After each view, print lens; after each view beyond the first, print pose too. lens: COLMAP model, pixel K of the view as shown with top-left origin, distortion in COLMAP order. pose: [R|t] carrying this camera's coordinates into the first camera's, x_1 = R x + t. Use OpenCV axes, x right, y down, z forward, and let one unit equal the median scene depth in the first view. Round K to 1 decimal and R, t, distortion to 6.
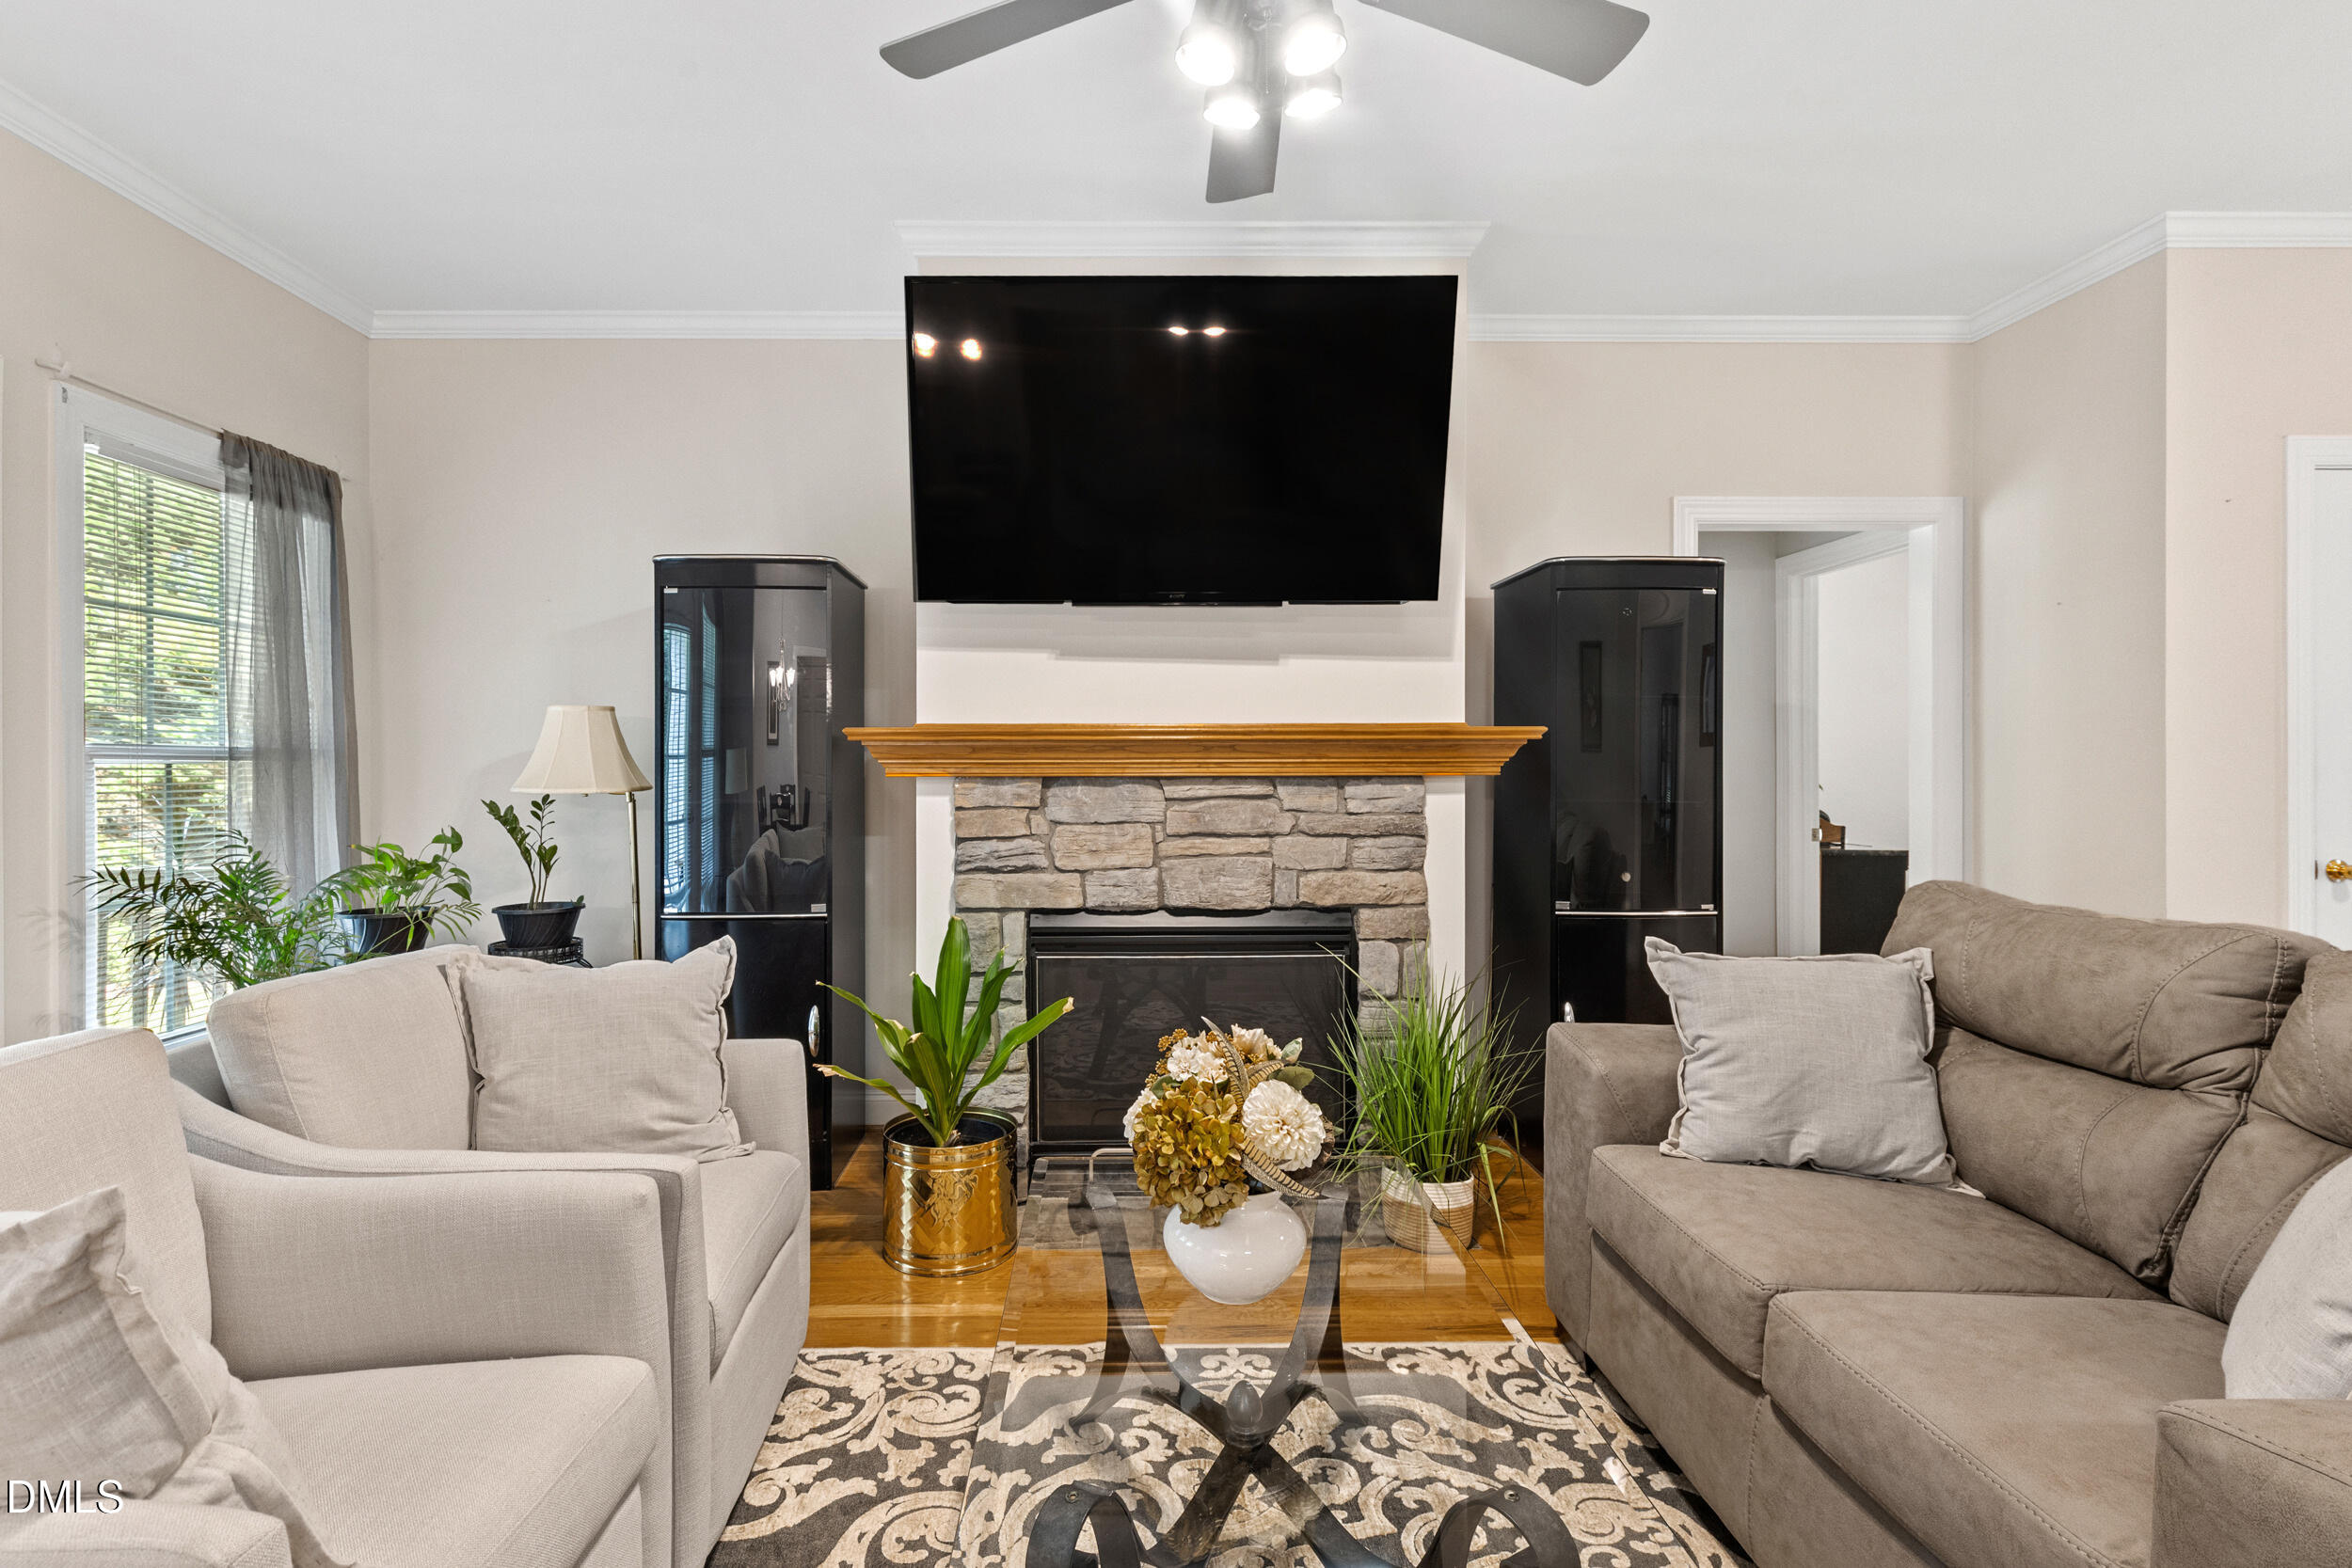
lens RADIAL K [[1115.5, 0, 1135.0], [0, 1115.5, 766.3], [0, 0, 1]] dist [0.001117, -0.001440]
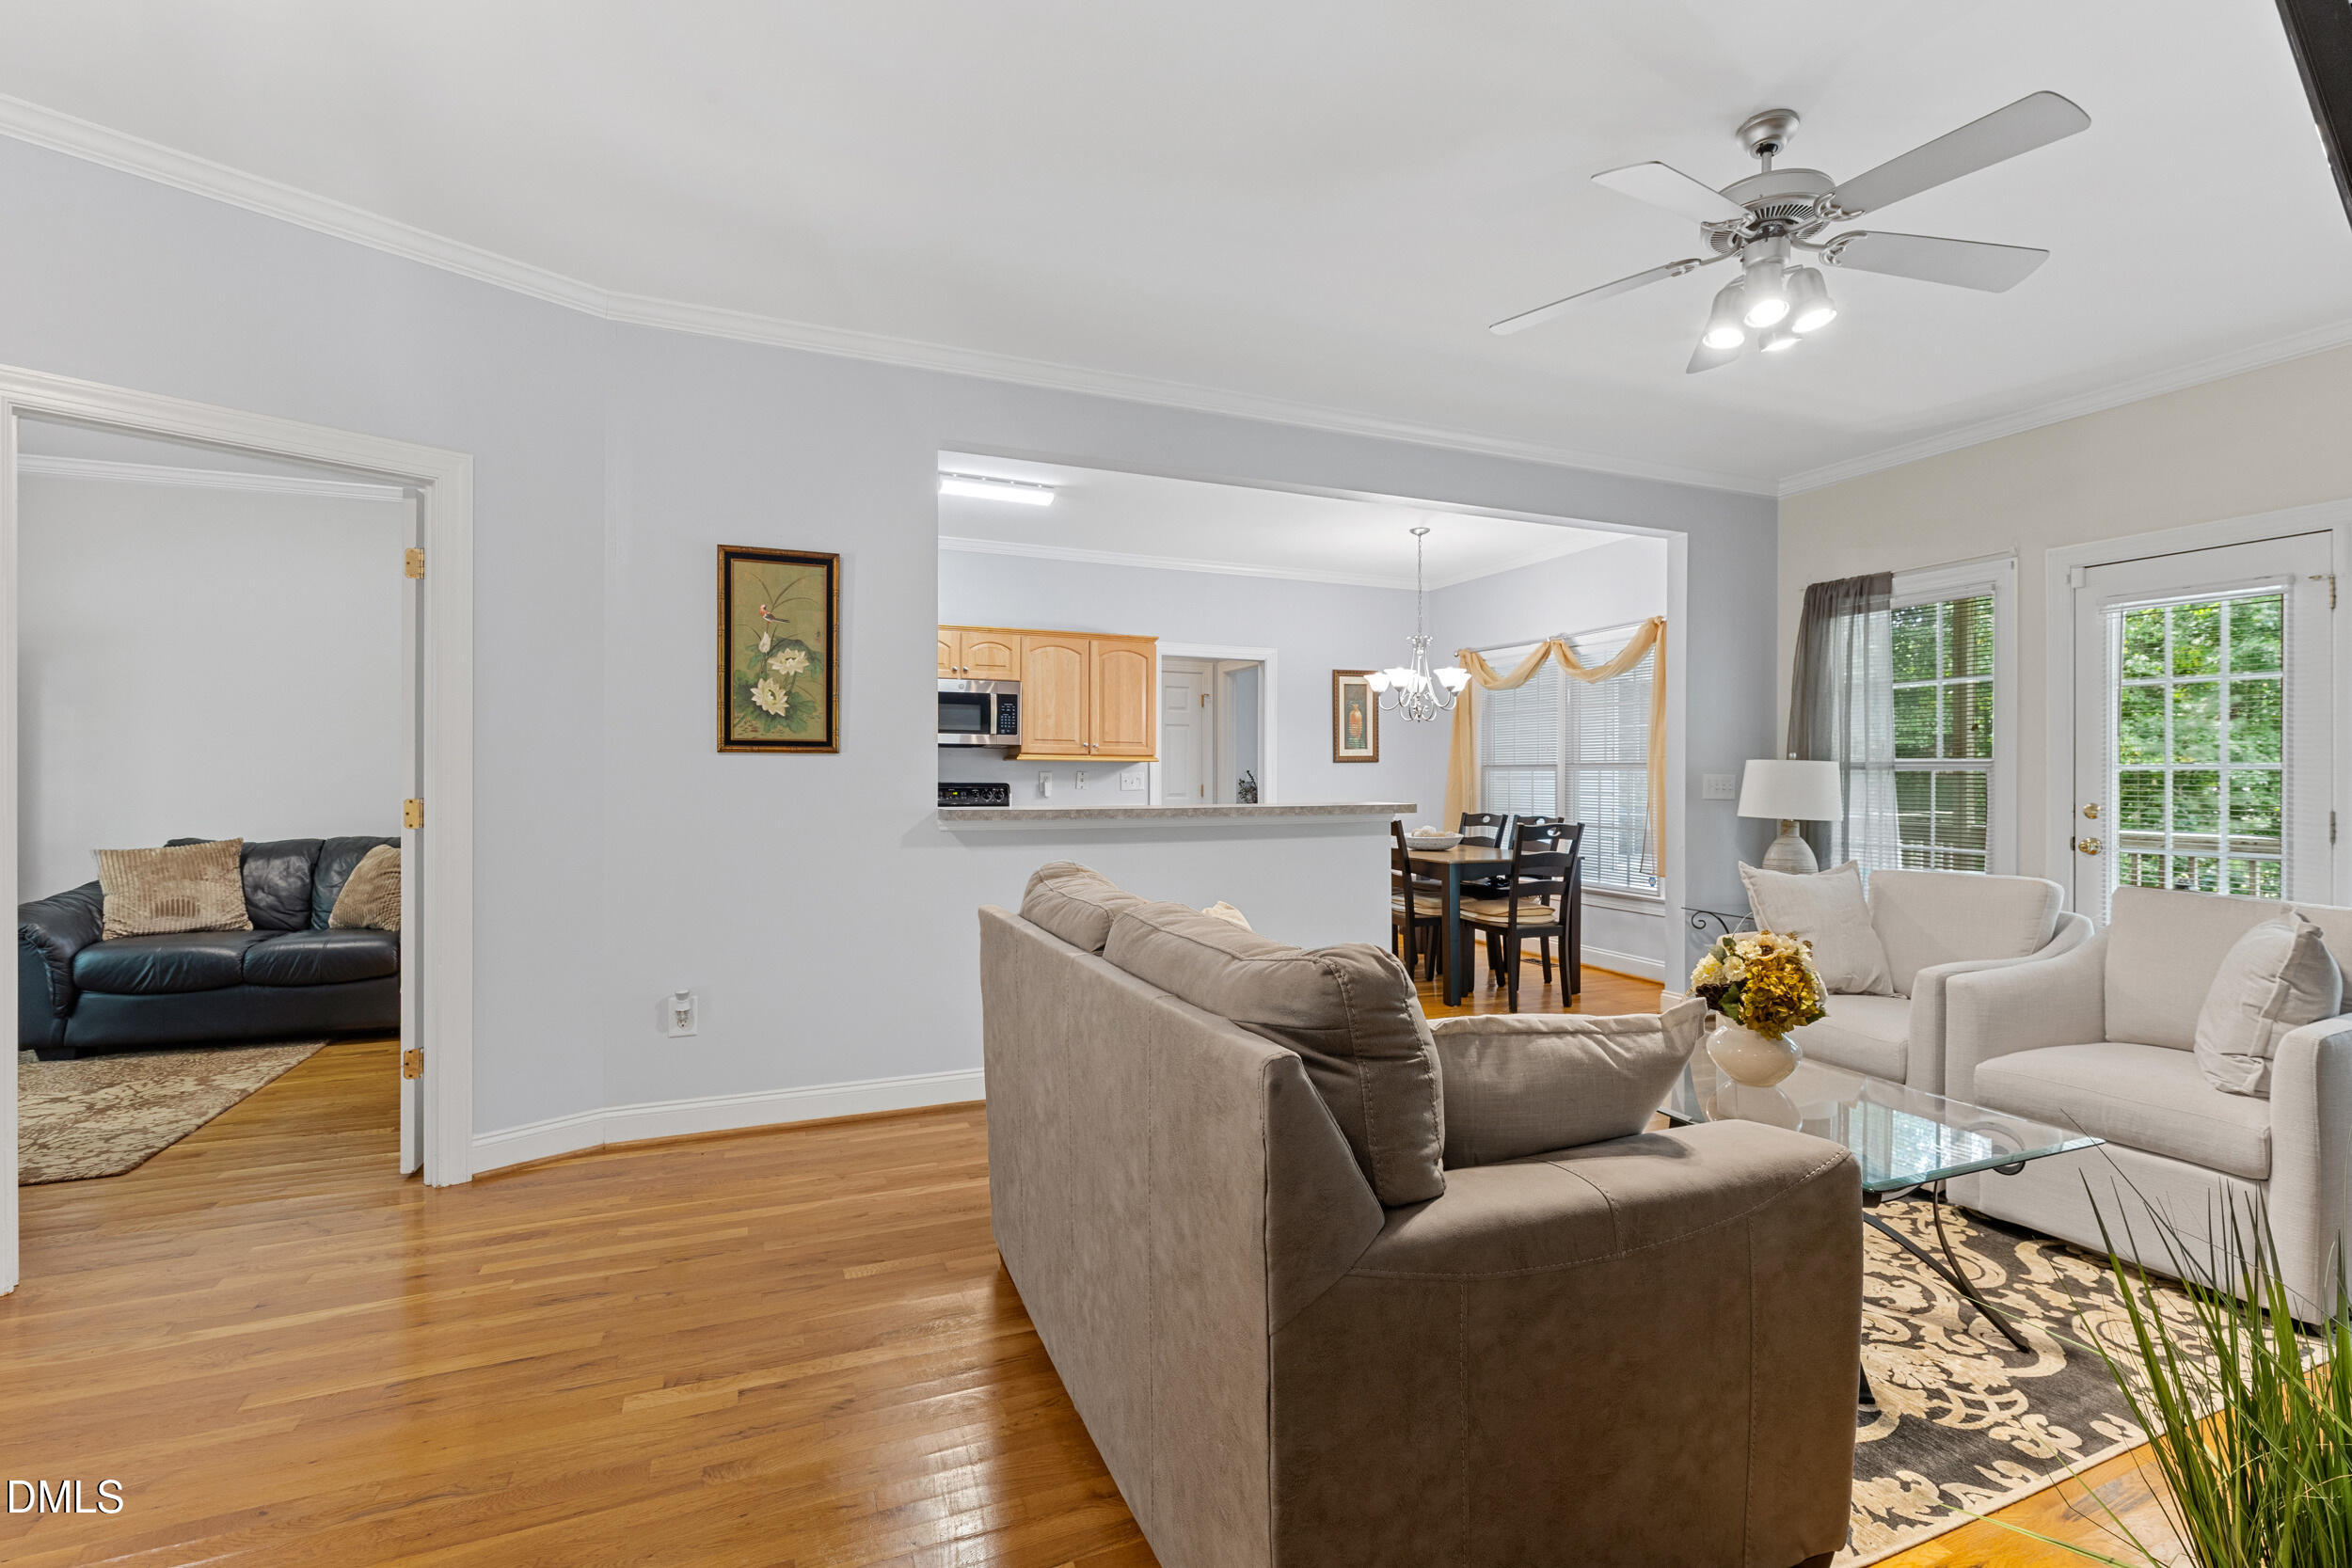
lens RADIAL K [[1056.1, 0, 1195.4], [0, 1056.1, 779.6], [0, 0, 1]] dist [0.000889, 0.000773]
pose [[-0.928742, 0.000636, -0.370726, 0.749965], [-0.004120, 0.999919, 0.012038, 0.001424], [0.370704, 0.012707, -0.928664, 1.111378]]
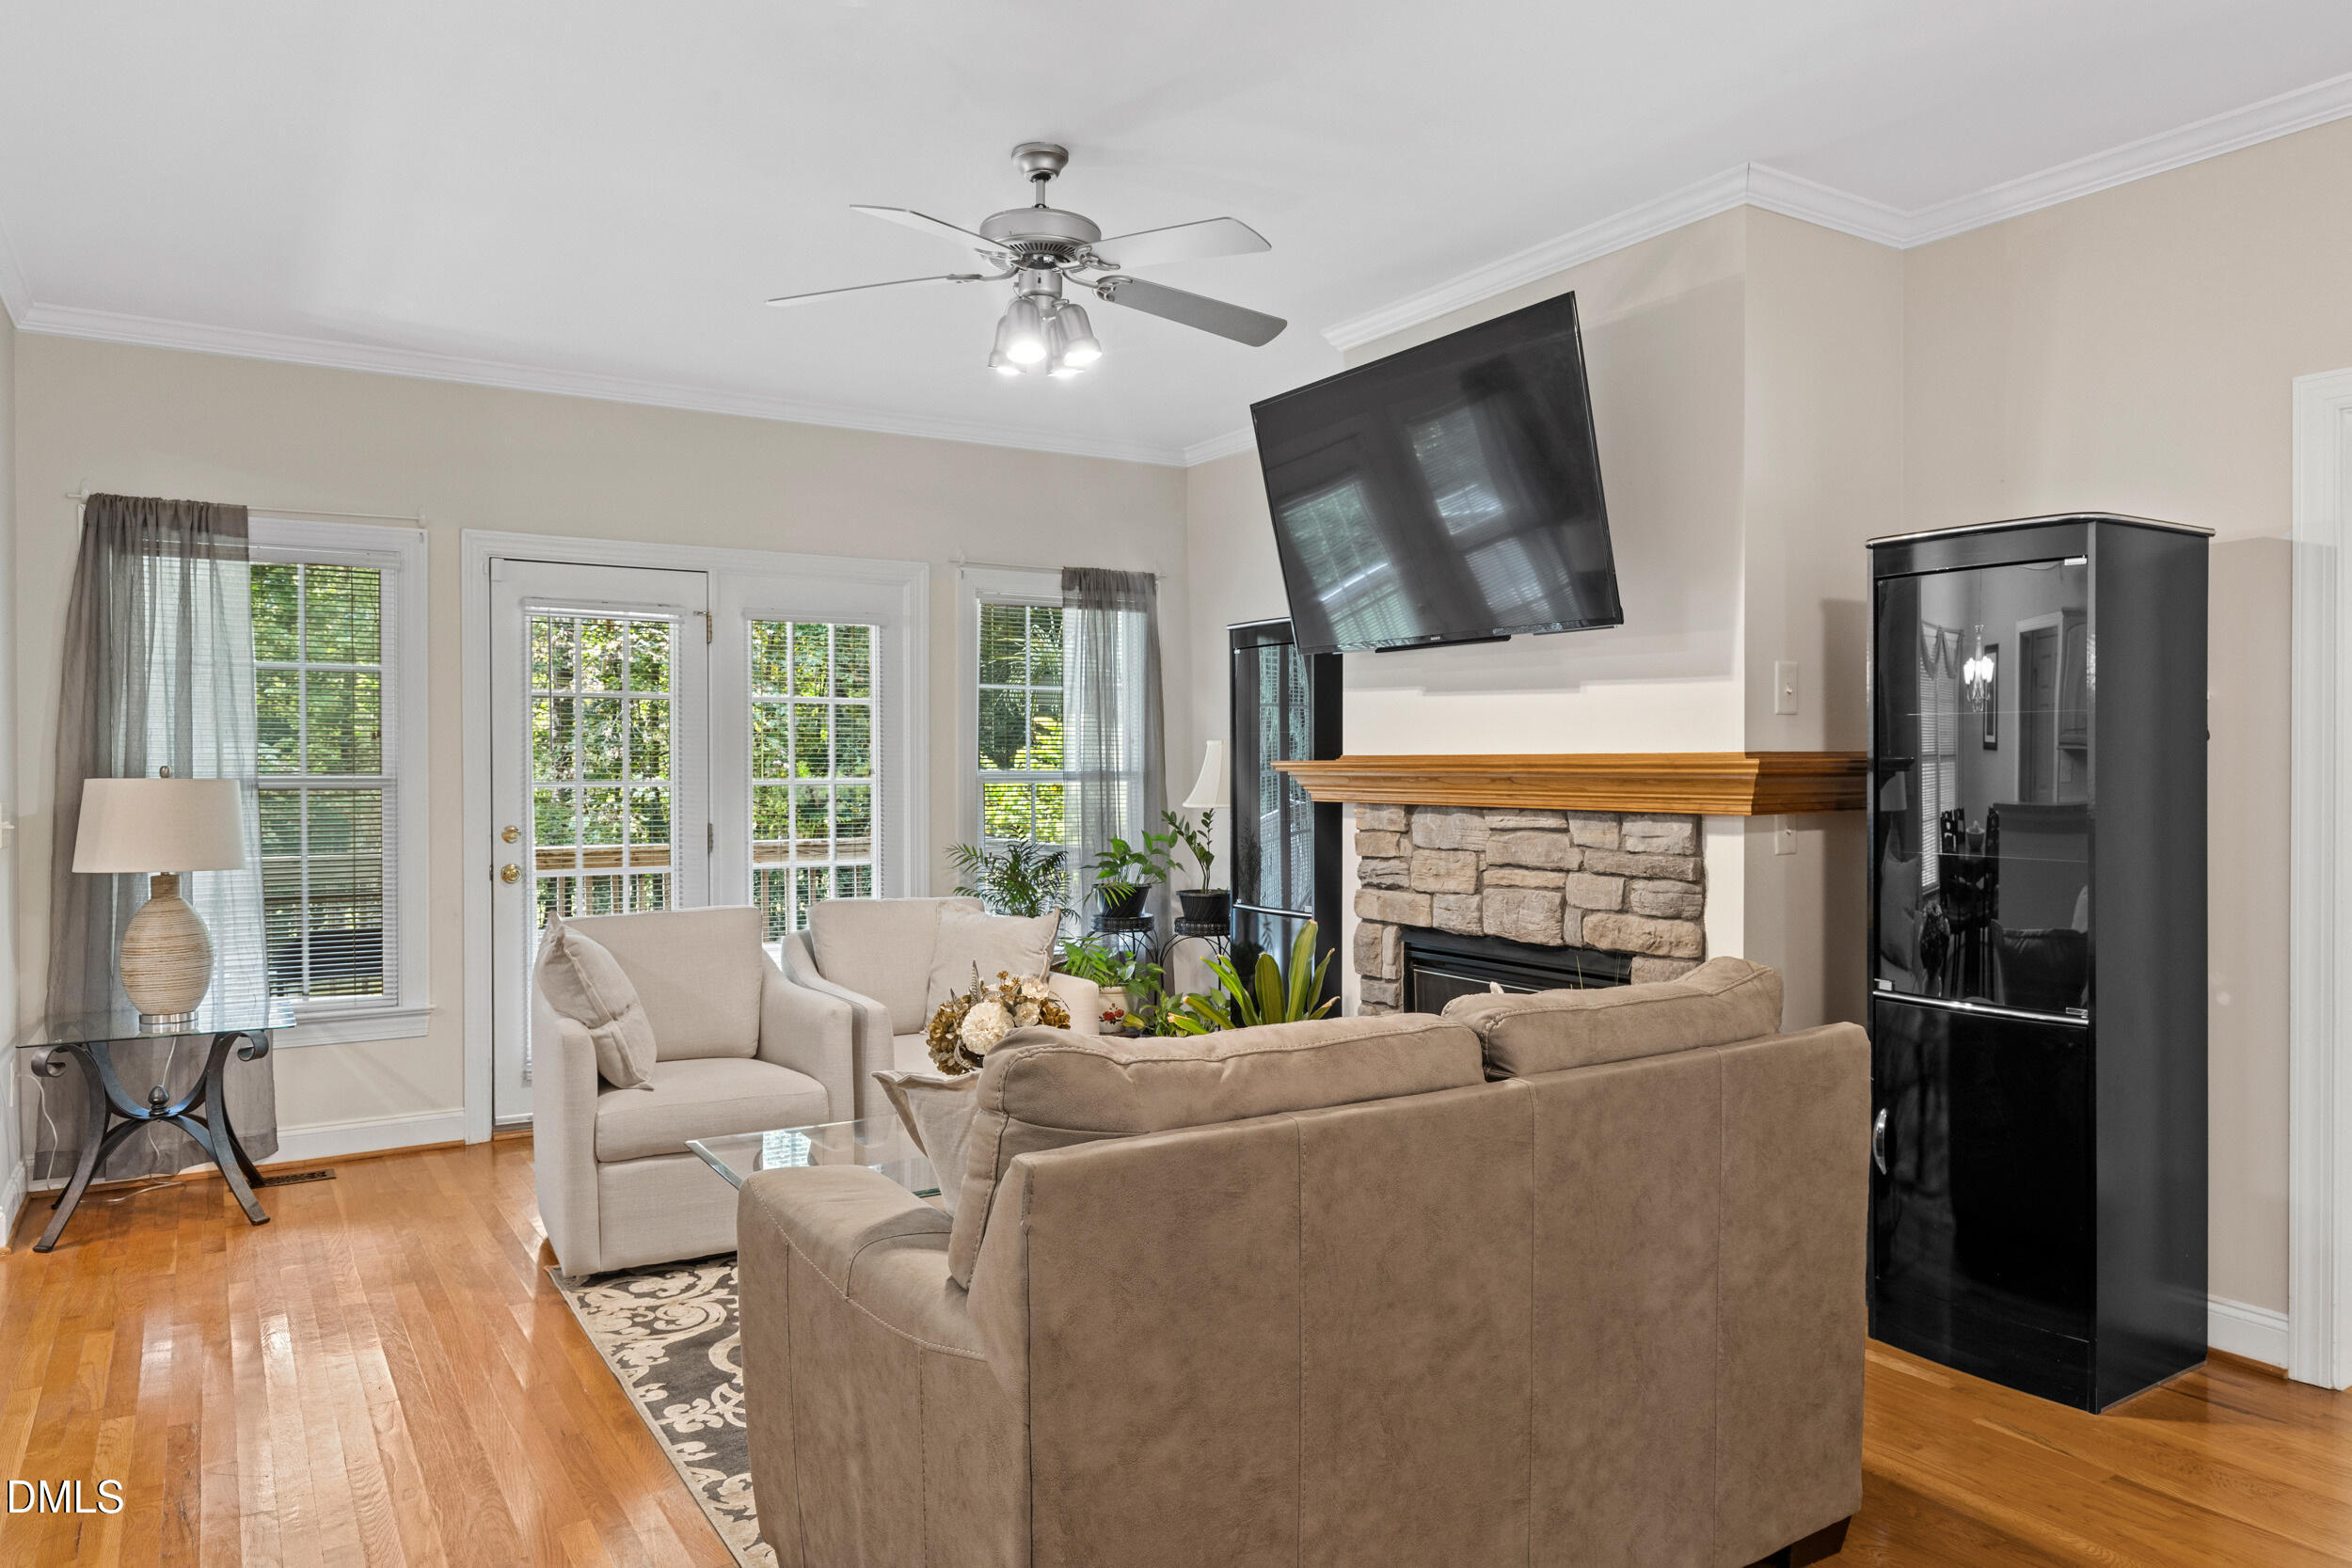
lens RADIAL K [[1550.4, 0, 1194.7], [0, 1550.4, 778.0], [0, 0, 1]] dist [-0.000407, 0.000832]
pose [[0.523722, 0.009258, -0.851839, 1.098048], [-0.003371, 0.999956, 0.008795, -0.028850], [0.851883, -0.001734, 0.523730, 0.027646]]
